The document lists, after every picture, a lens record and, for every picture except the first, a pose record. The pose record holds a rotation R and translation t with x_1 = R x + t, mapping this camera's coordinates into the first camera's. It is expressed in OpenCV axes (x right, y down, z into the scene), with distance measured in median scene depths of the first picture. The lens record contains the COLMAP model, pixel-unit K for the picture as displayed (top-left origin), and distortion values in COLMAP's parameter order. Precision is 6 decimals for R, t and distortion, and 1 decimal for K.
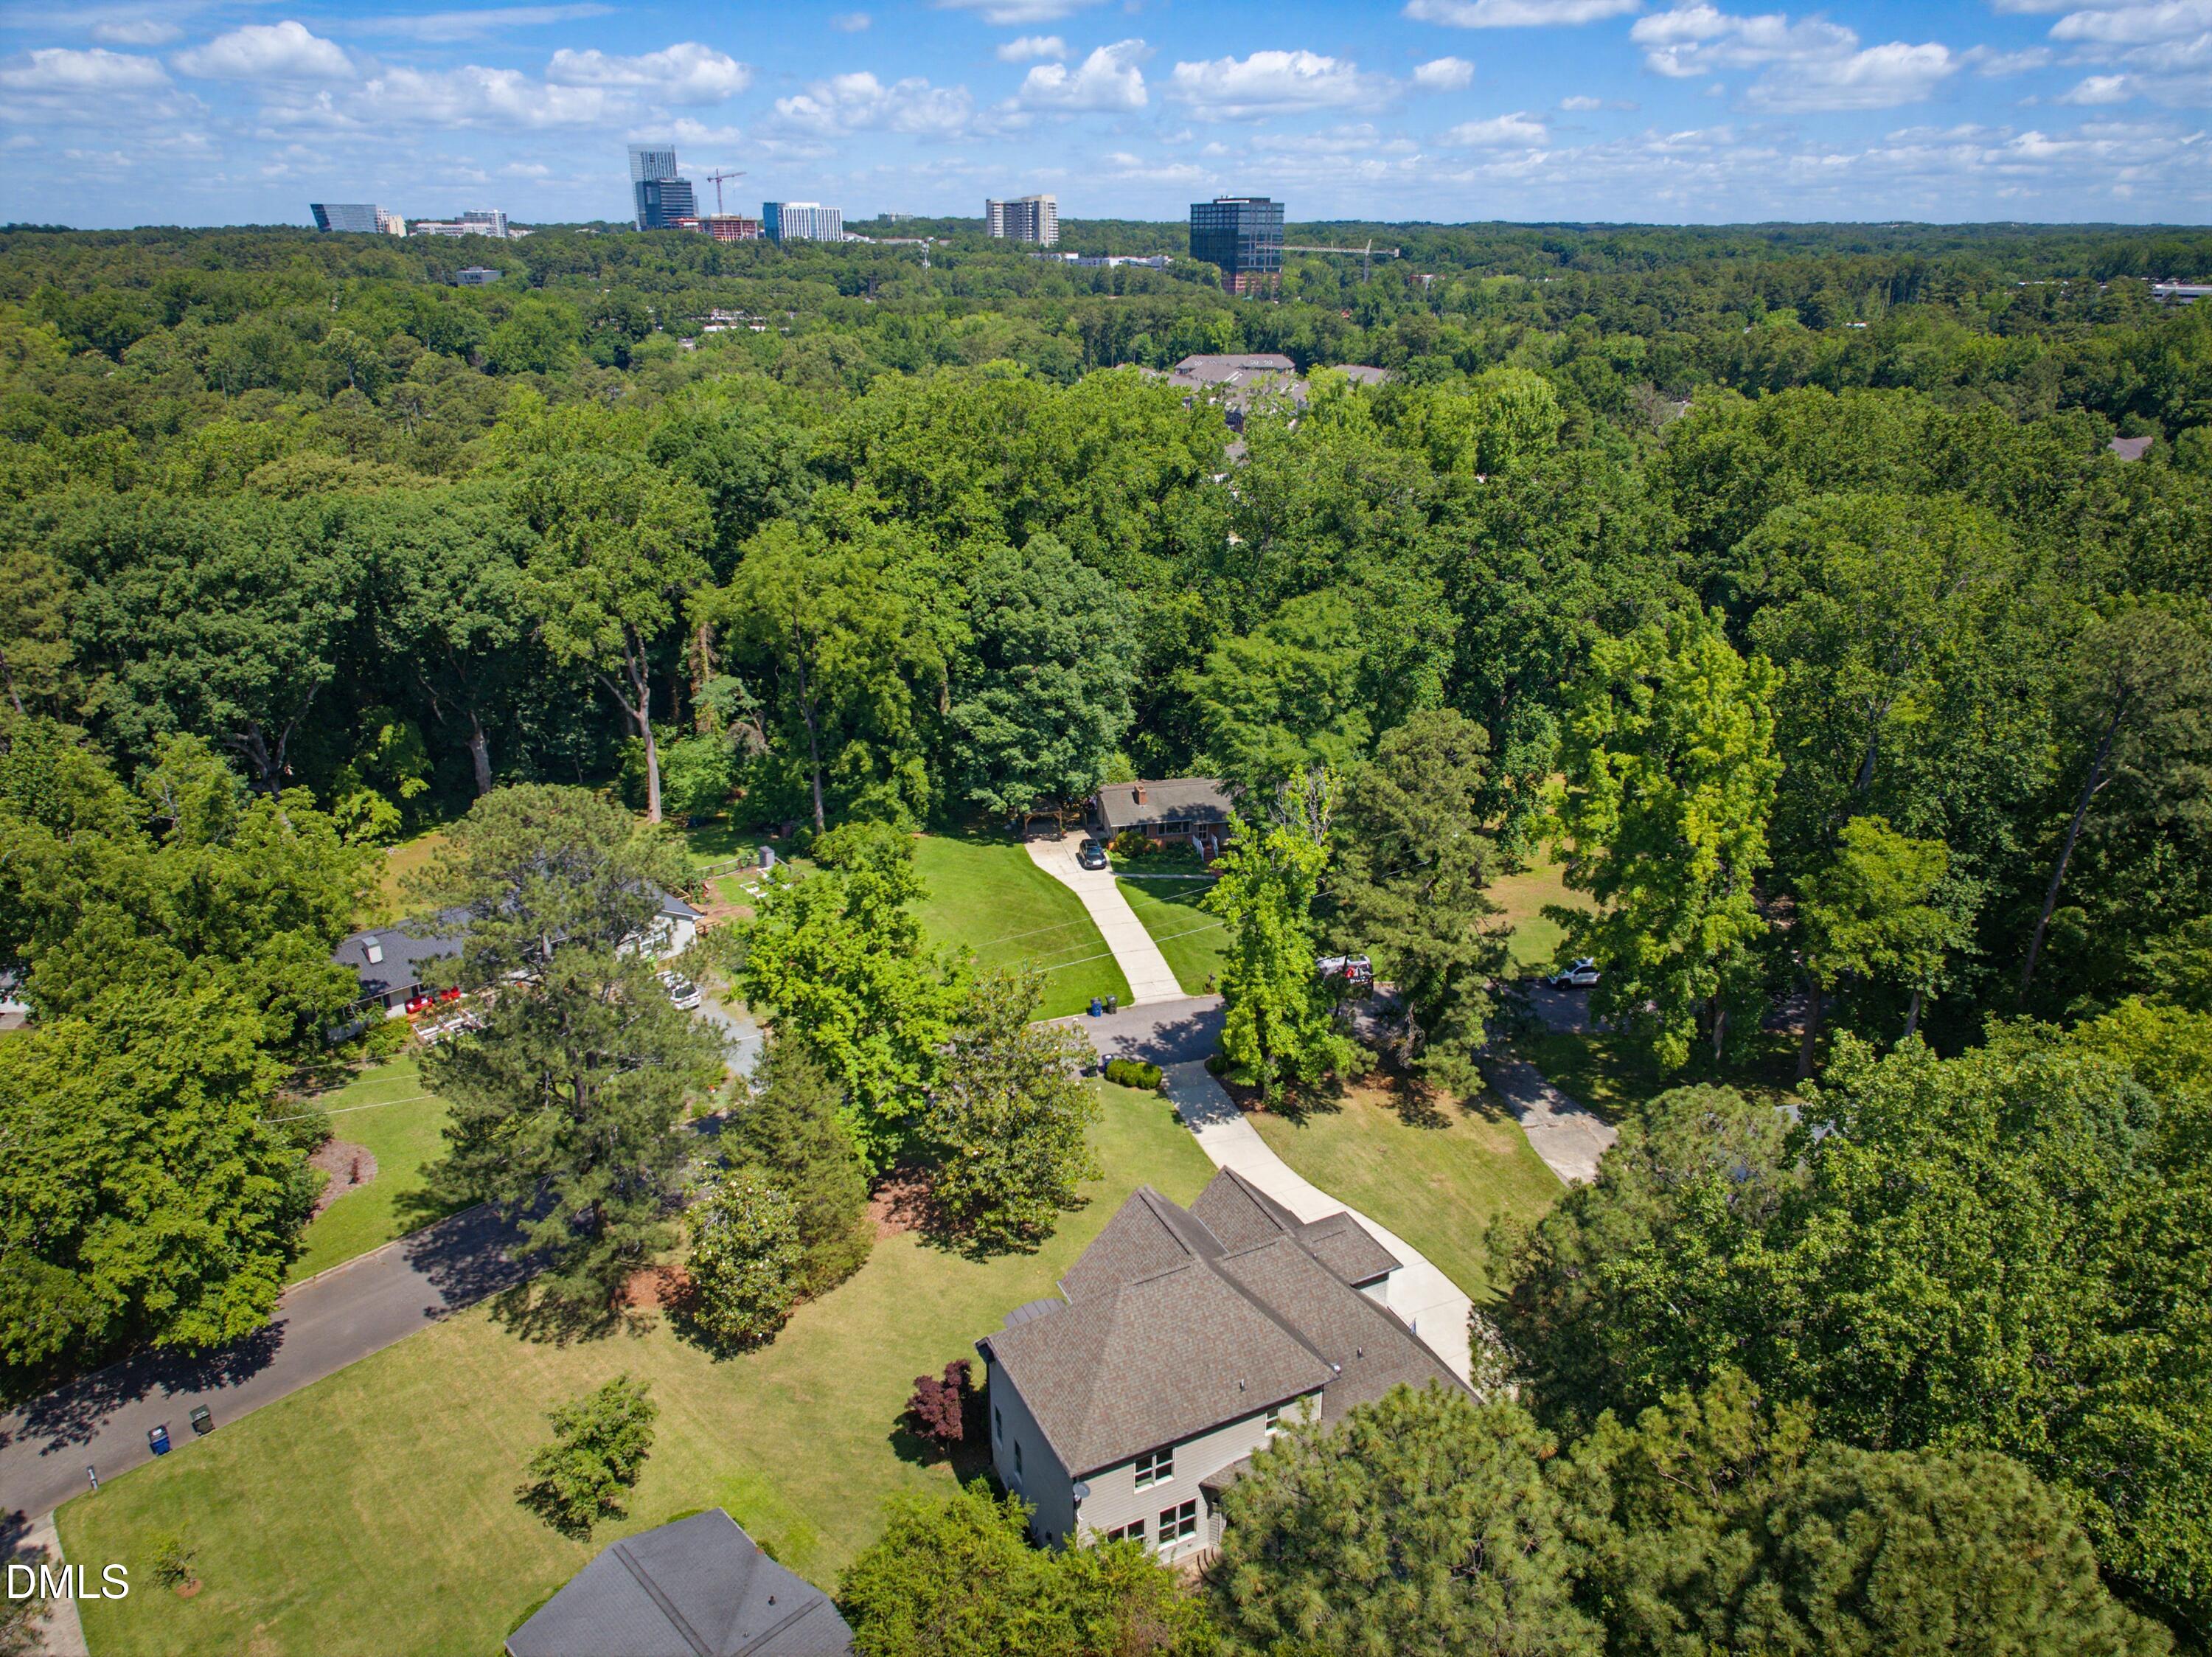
lens RADIAL K [[1494.0, 0, 1109.5], [0, 1494.0, 828.6], [0, 0, 1]] dist [-0.010165, 0.006760]
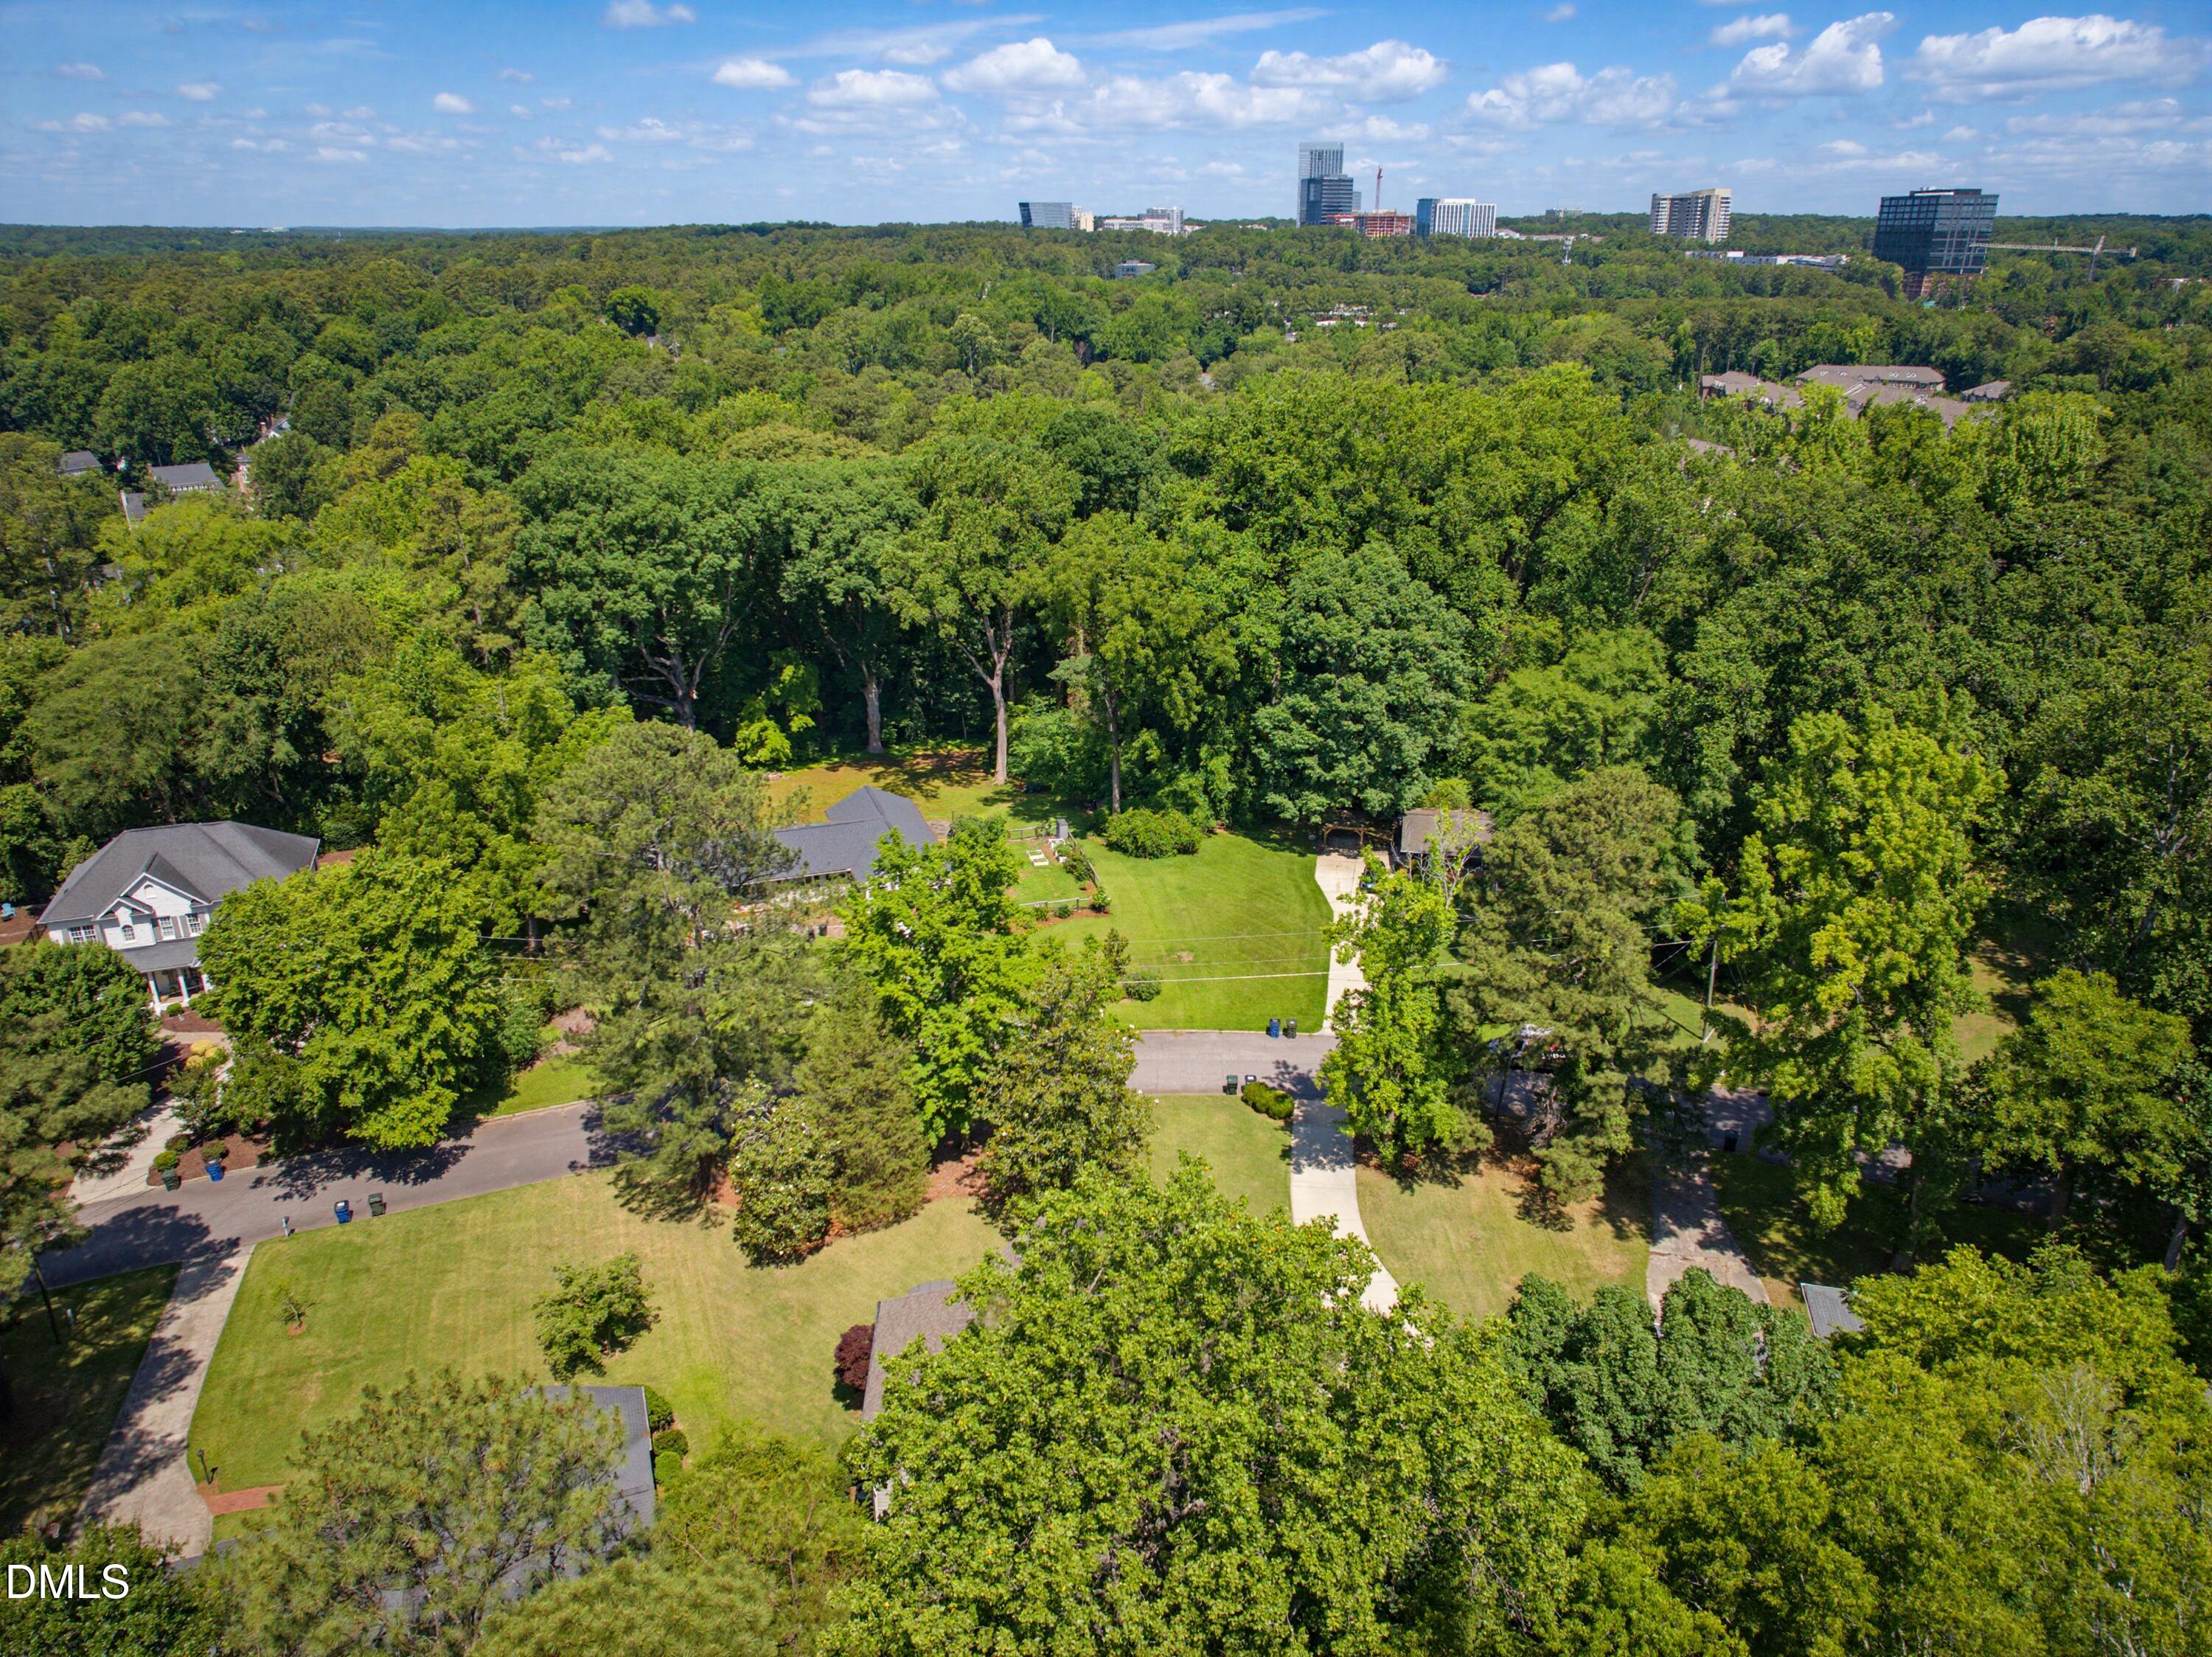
lens RADIAL K [[1494.0, 0, 1109.5], [0, 1494.0, 828.6], [0, 0, 1]] dist [-0.010165, 0.006760]
pose [[0.916757, 0.147443, -0.371236, 0.187767], [-0.146539, 0.988725, 0.030816, -0.018446], [0.371594, 0.026150, 0.928027, 0.041487]]
